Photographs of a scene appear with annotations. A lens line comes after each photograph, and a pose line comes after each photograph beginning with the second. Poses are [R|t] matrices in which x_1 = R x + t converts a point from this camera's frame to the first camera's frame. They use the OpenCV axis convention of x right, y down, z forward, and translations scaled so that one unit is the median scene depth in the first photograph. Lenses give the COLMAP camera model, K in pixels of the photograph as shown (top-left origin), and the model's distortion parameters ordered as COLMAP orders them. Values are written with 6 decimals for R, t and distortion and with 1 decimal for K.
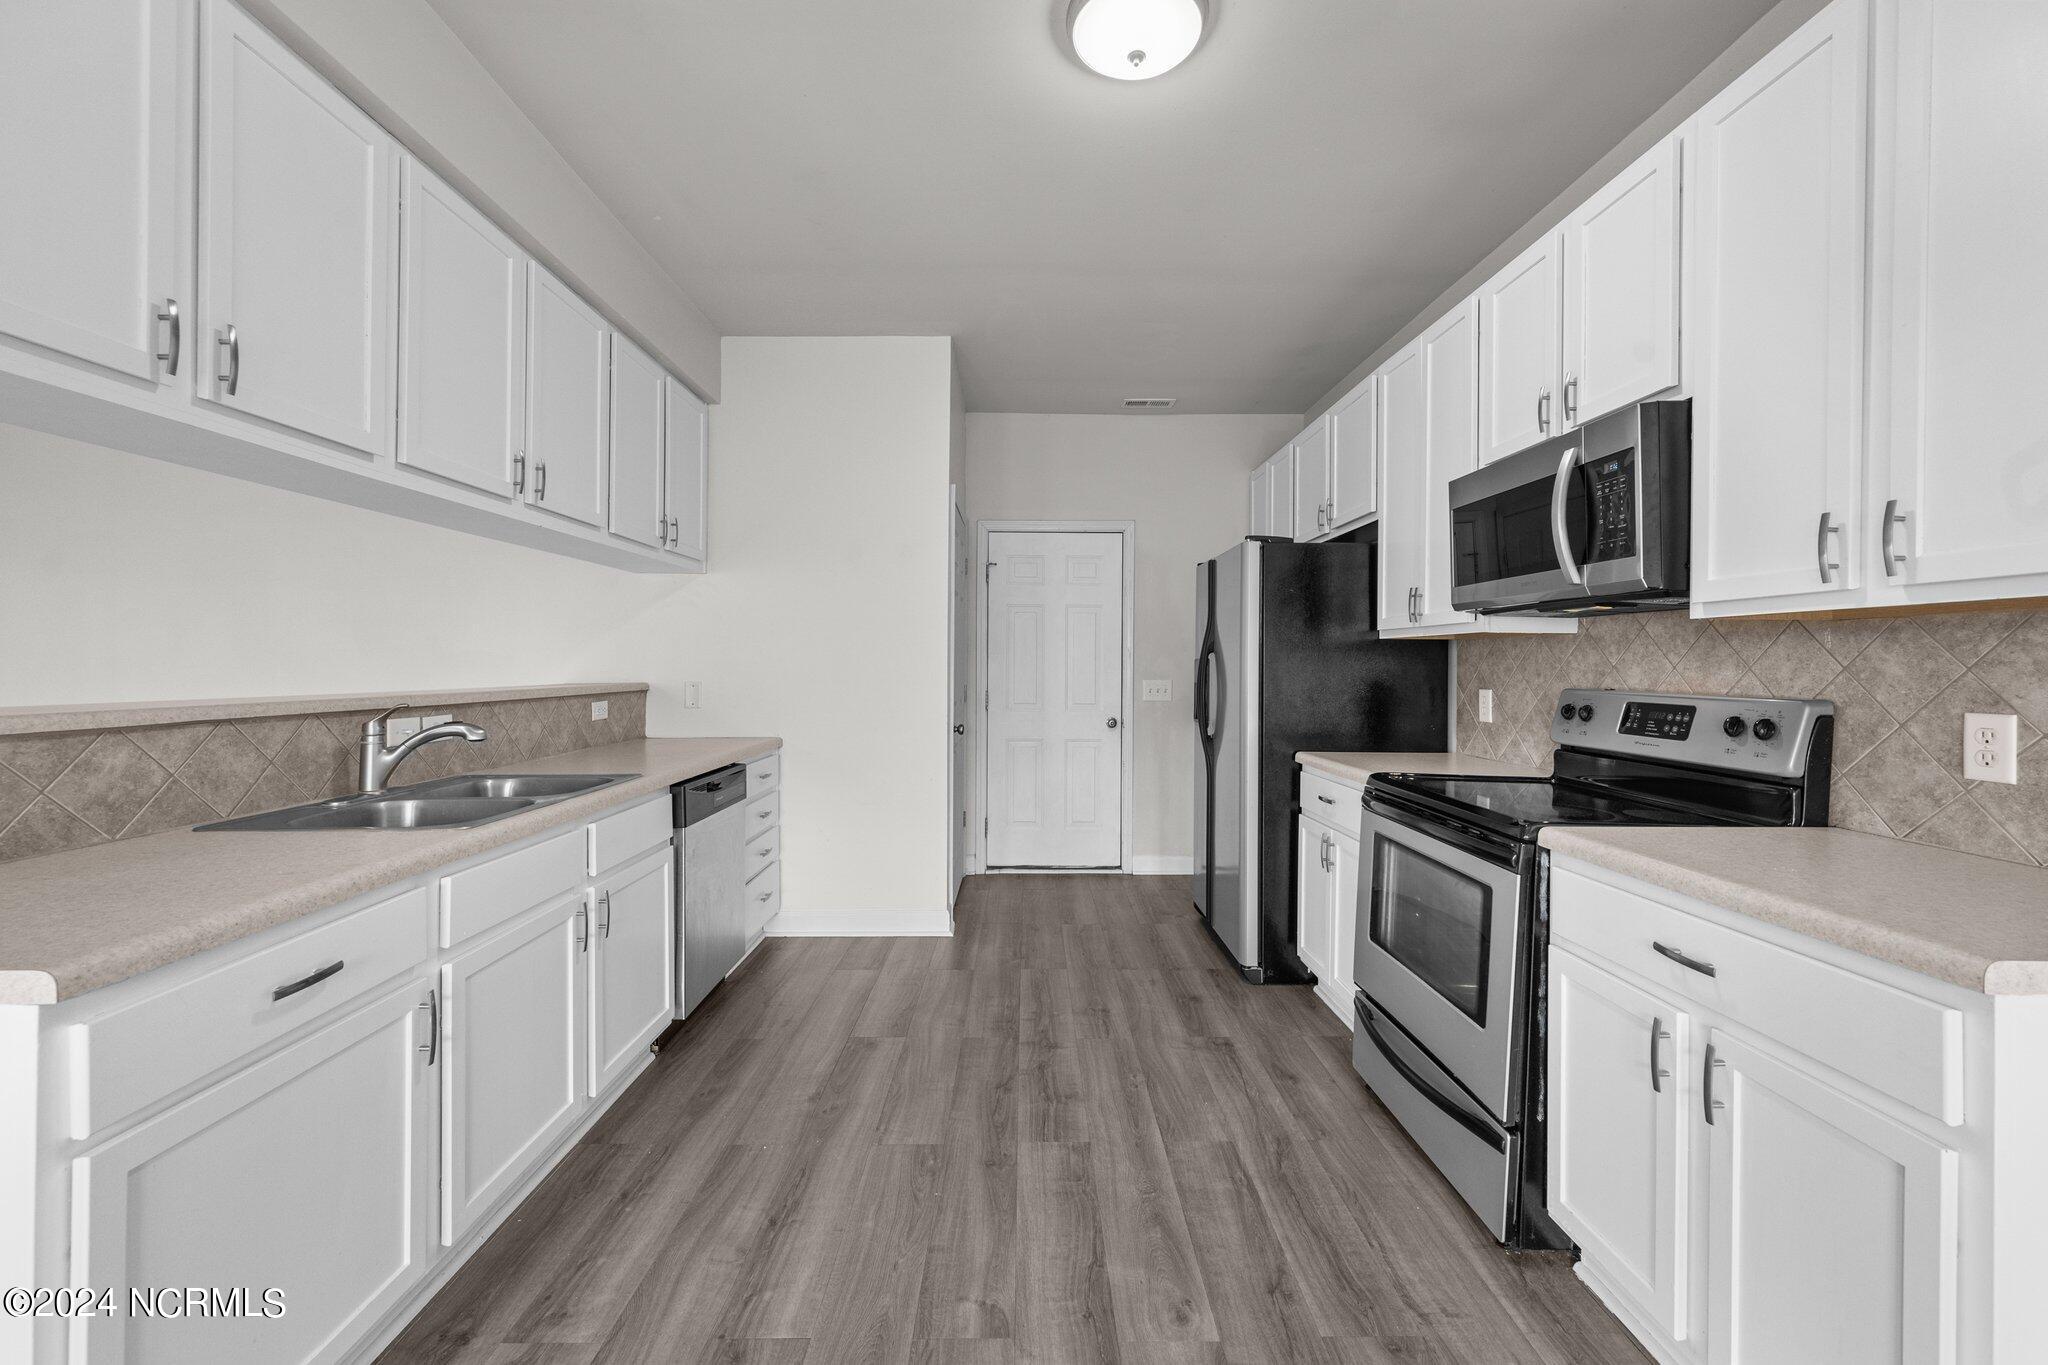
lens RADIAL K [[817.1, 0, 1027.7], [0, 817.1, 670.7], [0, 0, 1]] dist [-0.001165, -0.000054]
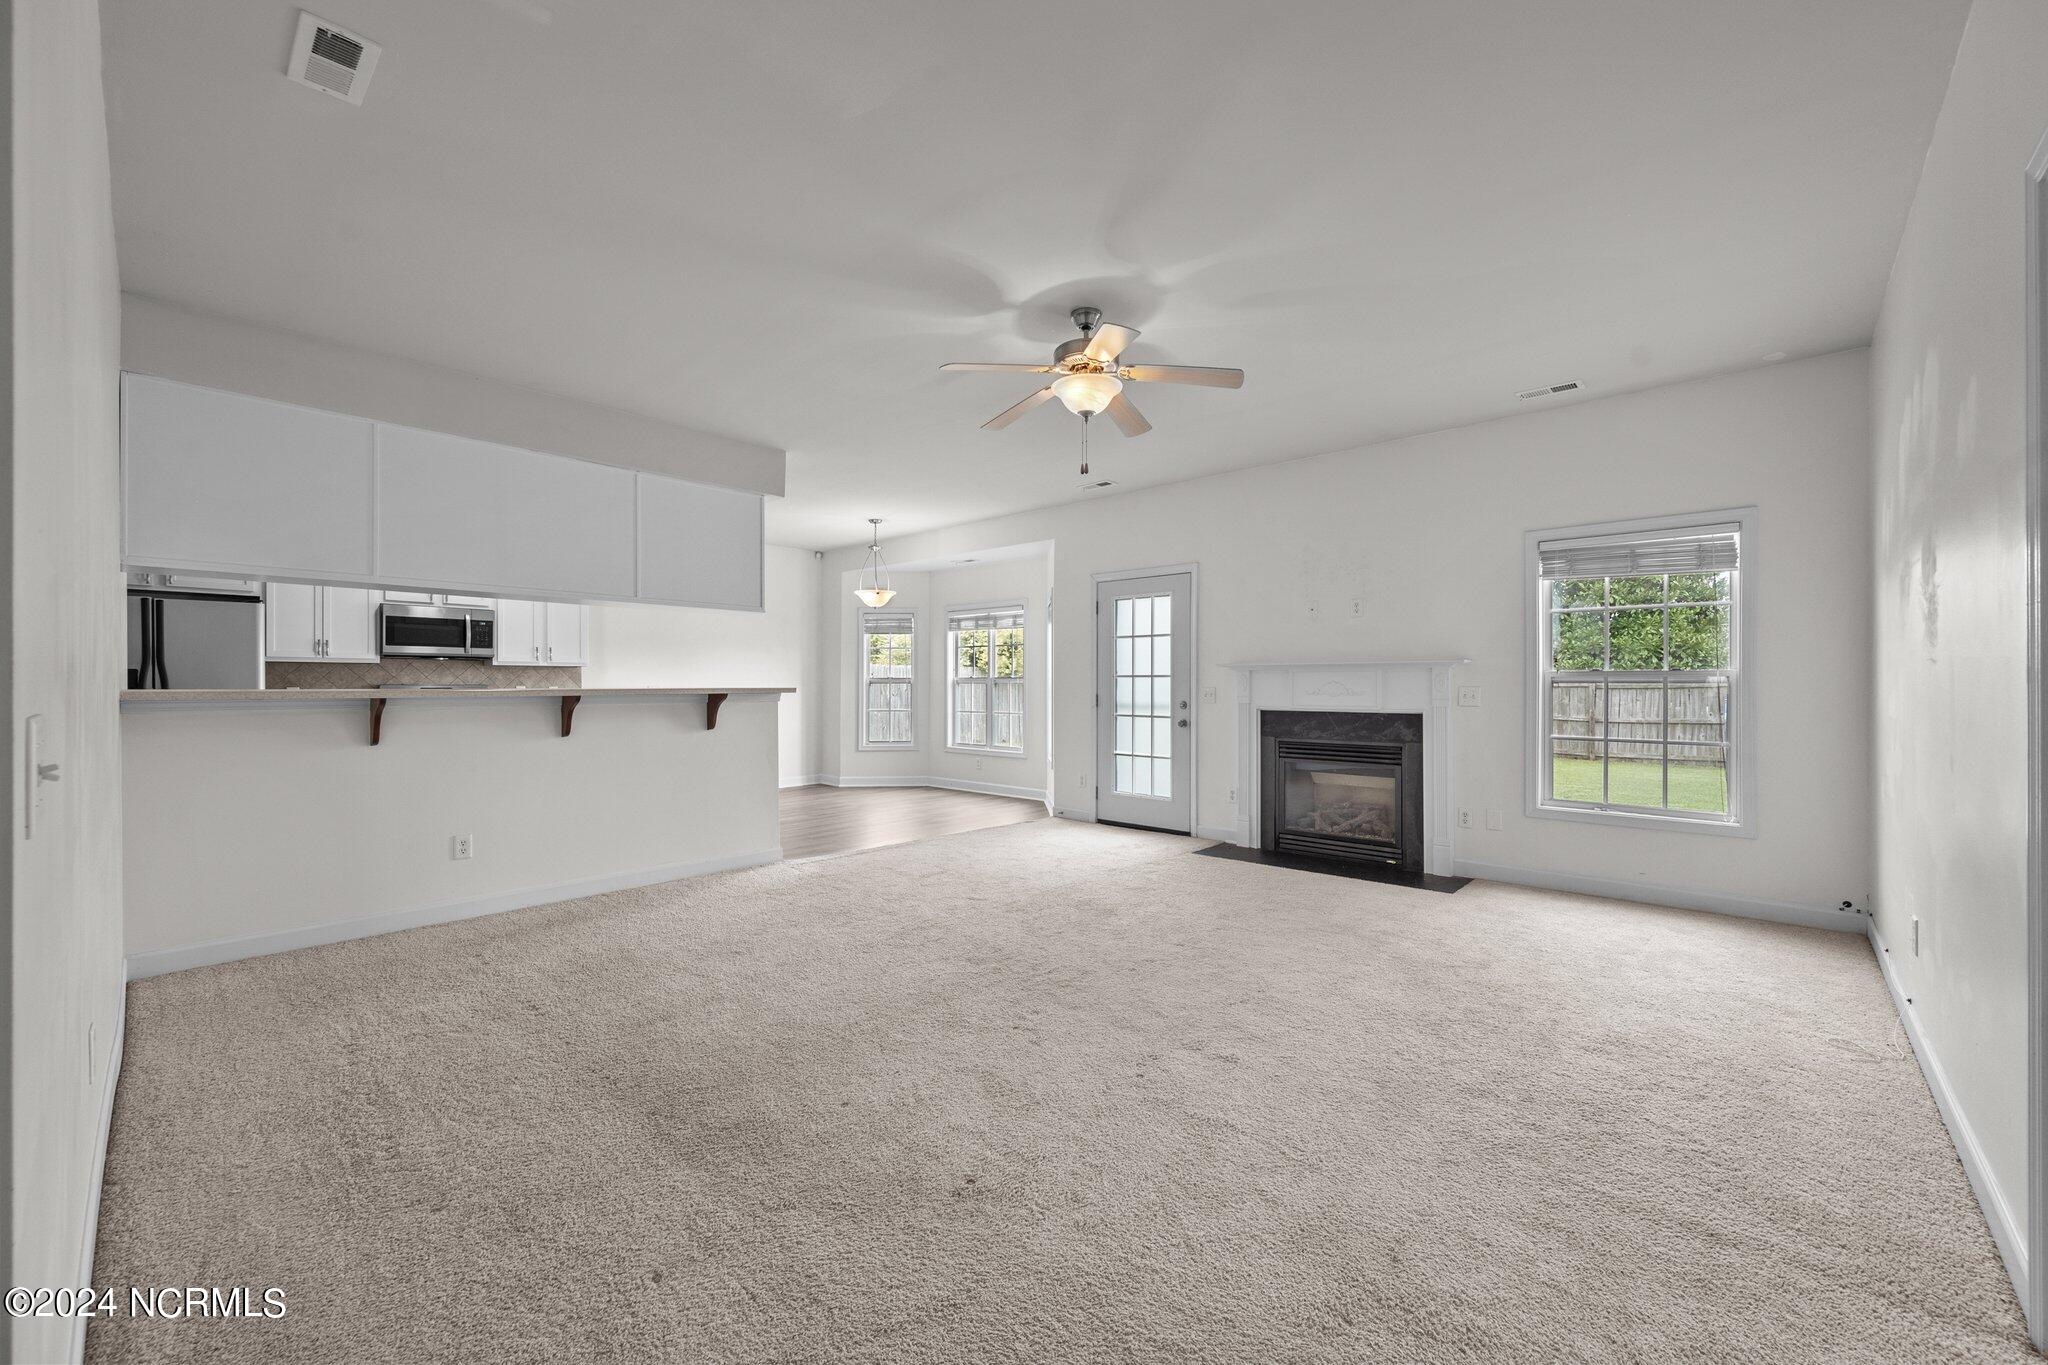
lens RADIAL K [[809.9, 0, 1028.2], [0, 809.9, 686.4], [0, 0, 1]] dist [-0.001452, -0.000081]
pose [[-0.728365, -0.004778, 0.685173, -2.924434], [0.003798, 0.999932, 0.011010, 0.007675], [-0.685179, 0.010622, -0.728297, 1.584072]]
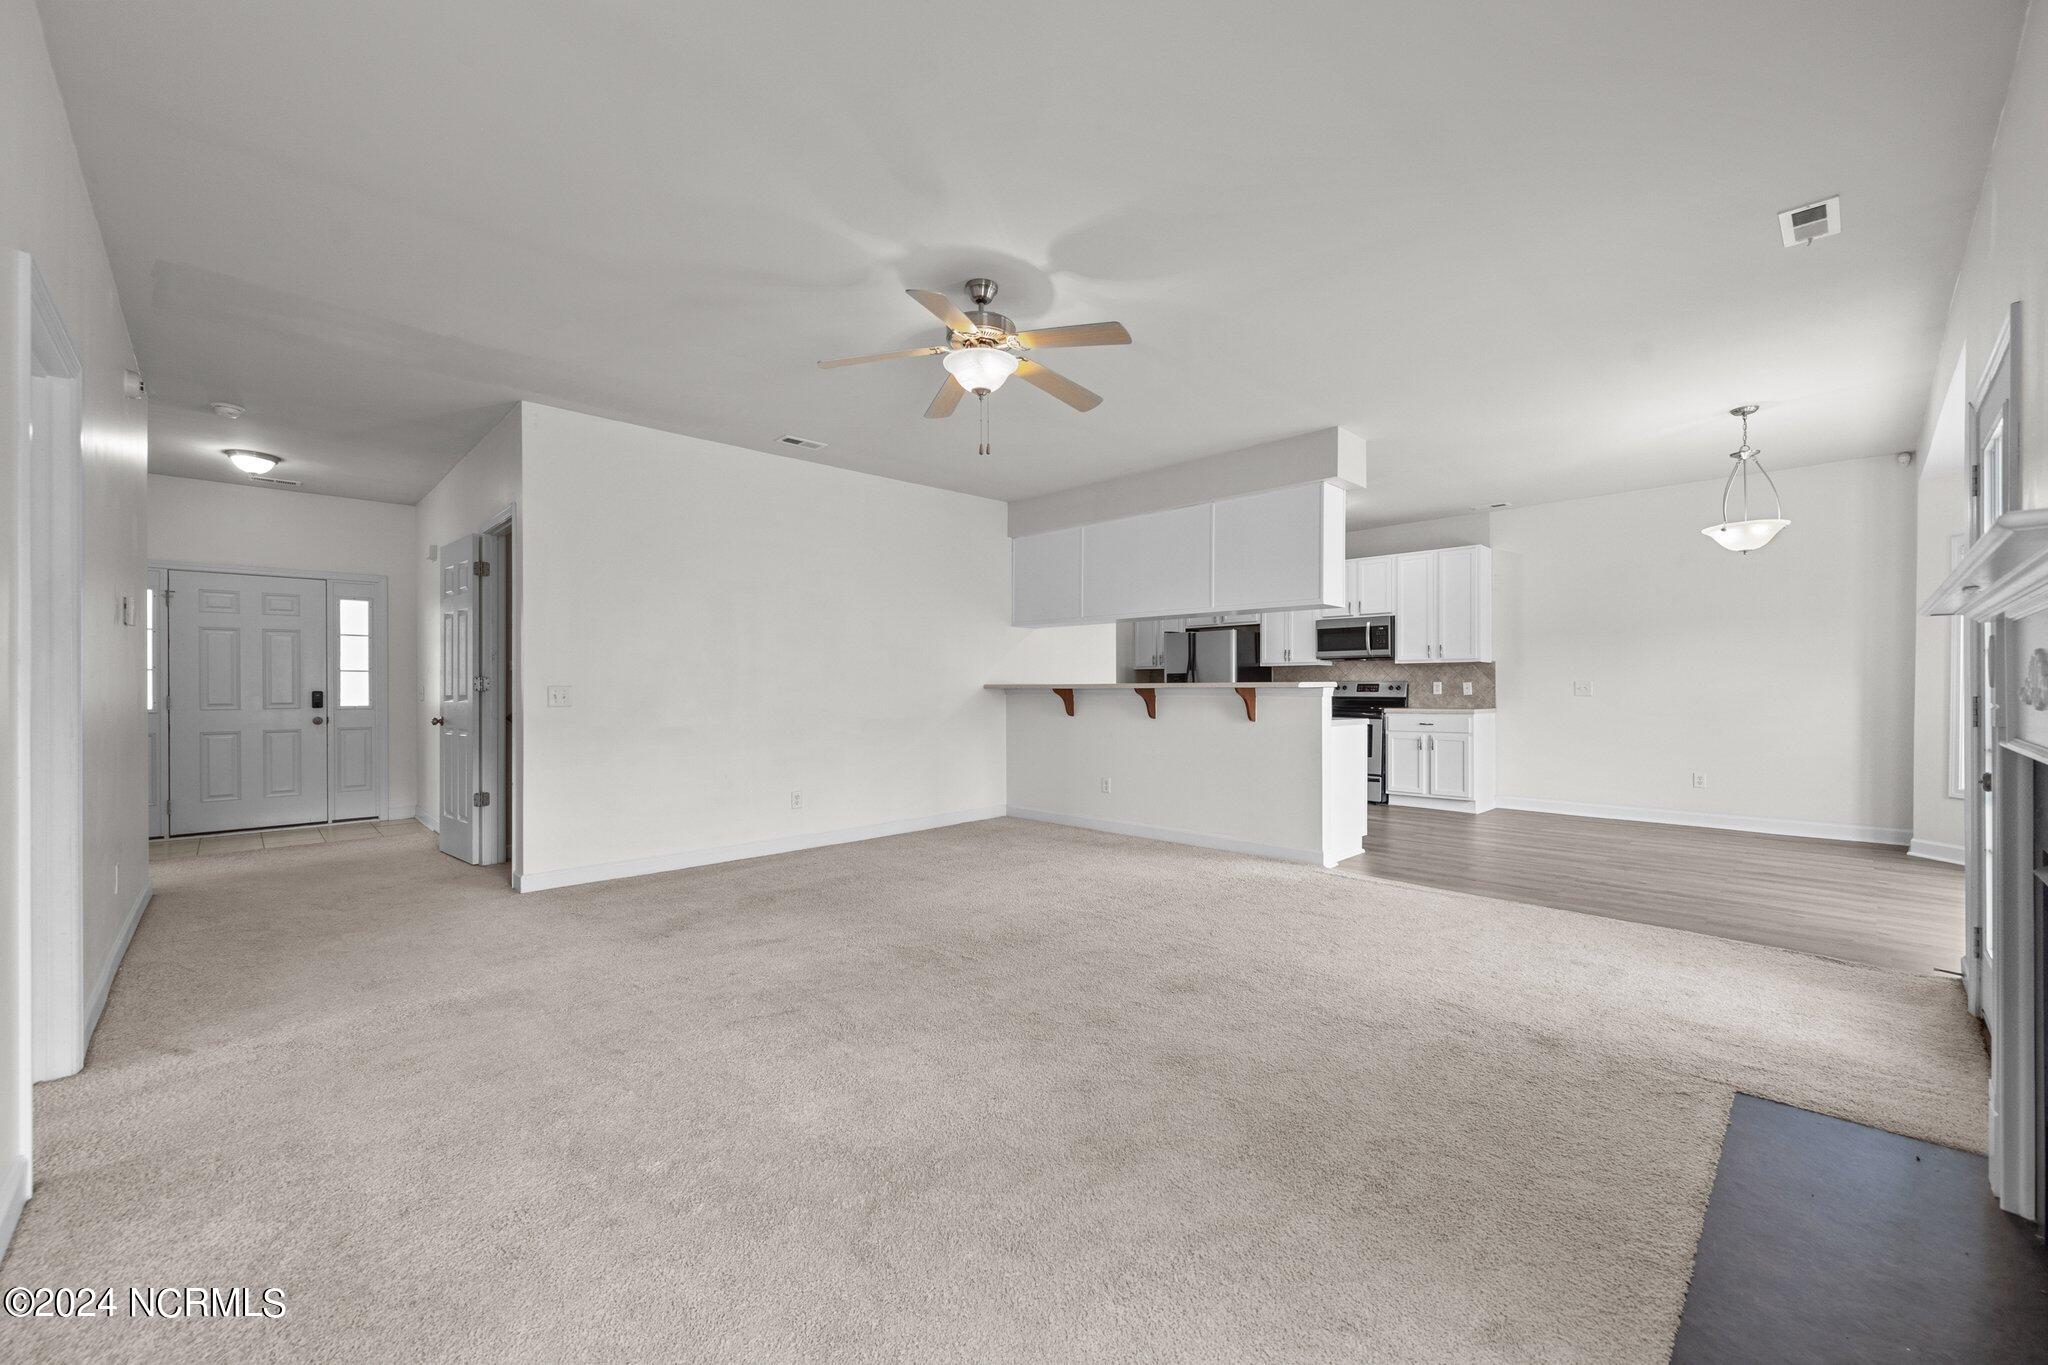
lens RADIAL K [[808.0, 0, 1031.6], [0, 808.0, 682.7], [0, 0, 1]] dist [-0.001847, -0.000215]
pose [[0.722255, -0.002313, 0.691623, -2.893204], [0.011345, 0.999899, -0.008503, 0.045480], [-0.691534, 0.013987, 0.722209, -0.665758]]
